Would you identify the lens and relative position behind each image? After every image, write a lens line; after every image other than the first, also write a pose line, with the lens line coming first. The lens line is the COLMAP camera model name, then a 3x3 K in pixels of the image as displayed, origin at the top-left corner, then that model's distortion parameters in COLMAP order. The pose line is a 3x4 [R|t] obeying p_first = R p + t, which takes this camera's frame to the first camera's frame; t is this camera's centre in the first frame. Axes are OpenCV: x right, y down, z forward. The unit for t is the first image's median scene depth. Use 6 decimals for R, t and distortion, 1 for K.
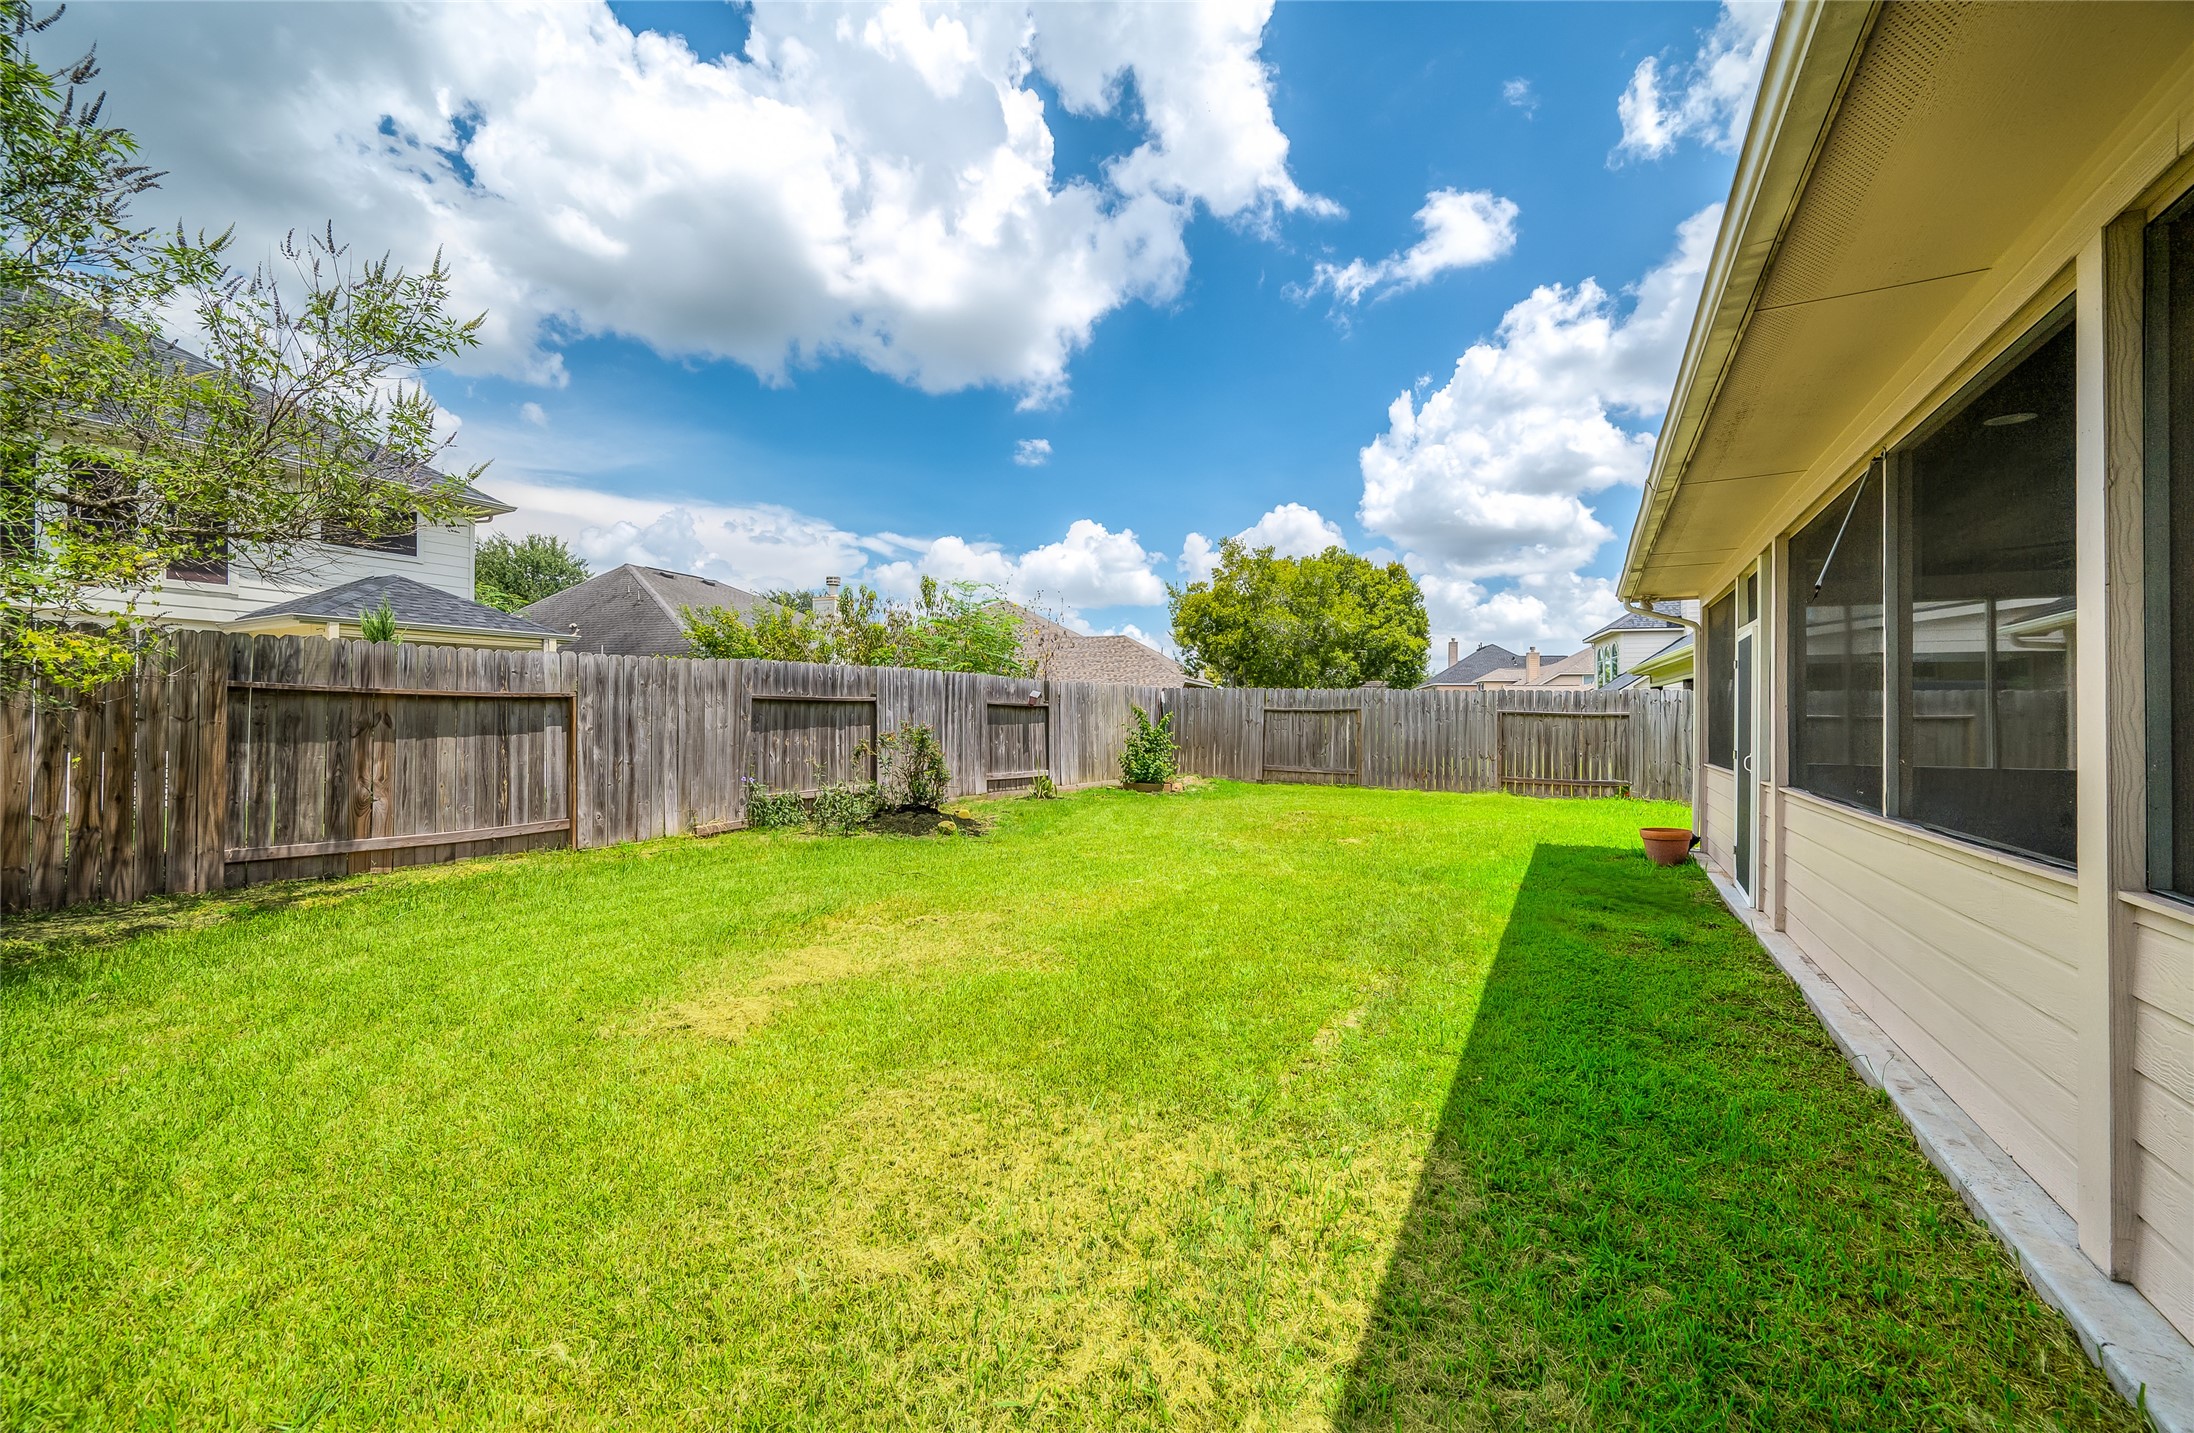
lens RADIAL K [[887.3, 0, 1098.9], [0, 887.3, 717.3], [0, 0, 1]] dist [0.000816, 0.000026]
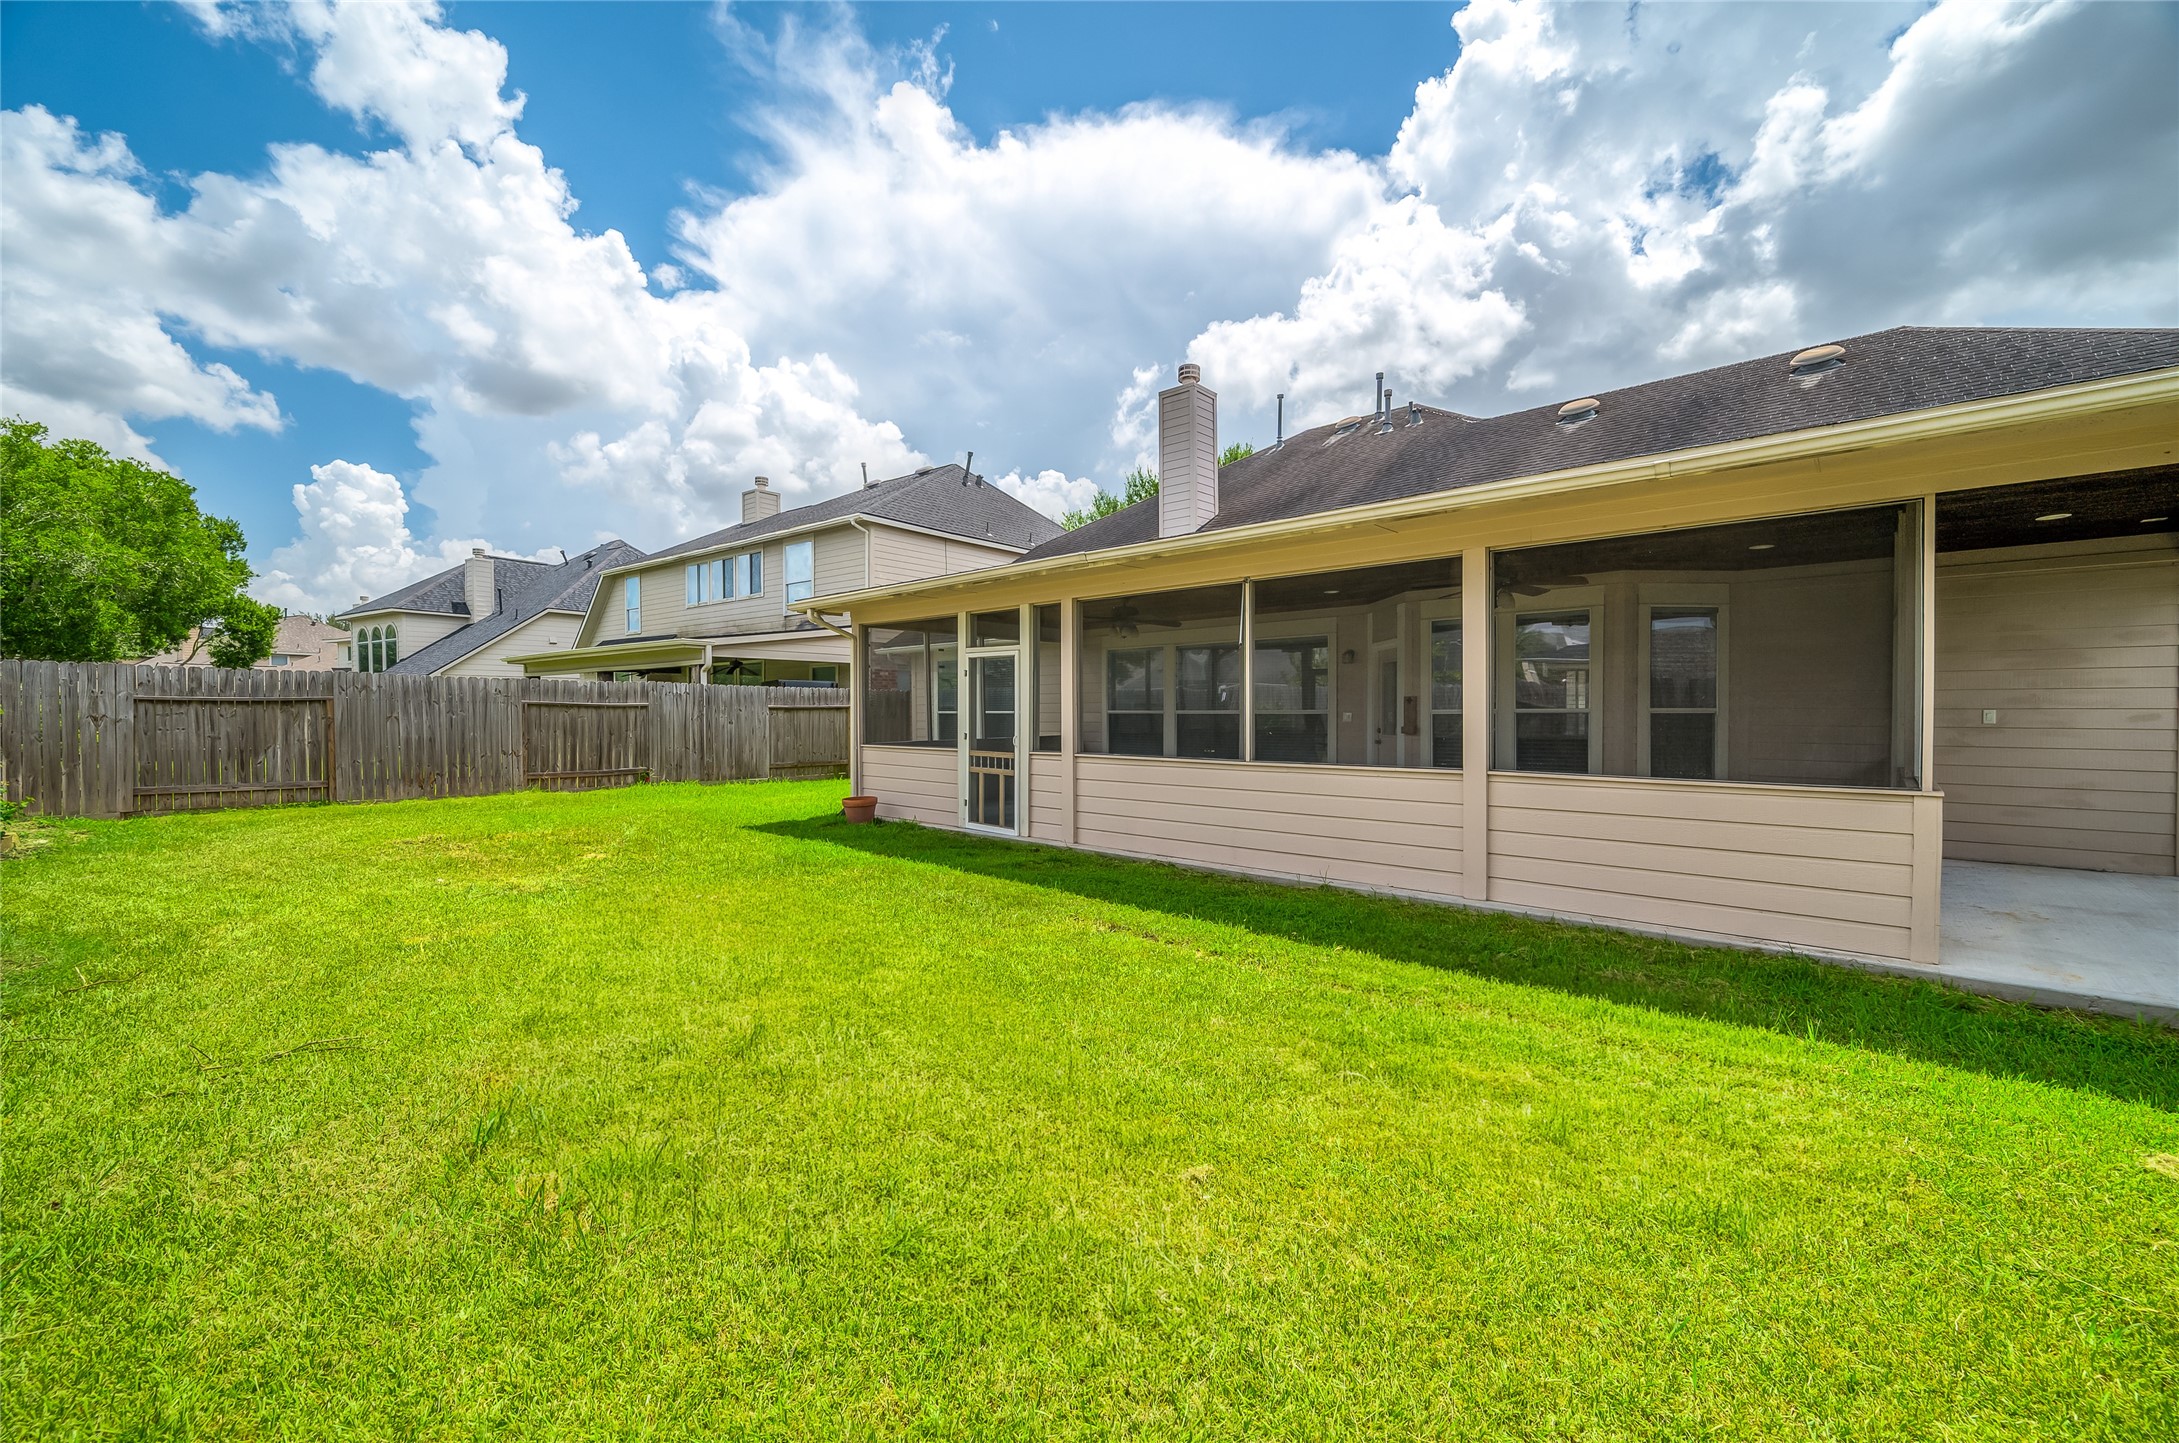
lens RADIAL K [[870.9, 0, 1091.1], [0, 870.9, 714.0], [0, 0, 1]] dist [-0.000019, -0.000616]
pose [[0.215068, -0.014167, 0.976496, -0.282720], [0.000724, 0.999897, 0.014347, -0.006517], [-0.976599, -0.002378, 0.215056, 0.228590]]
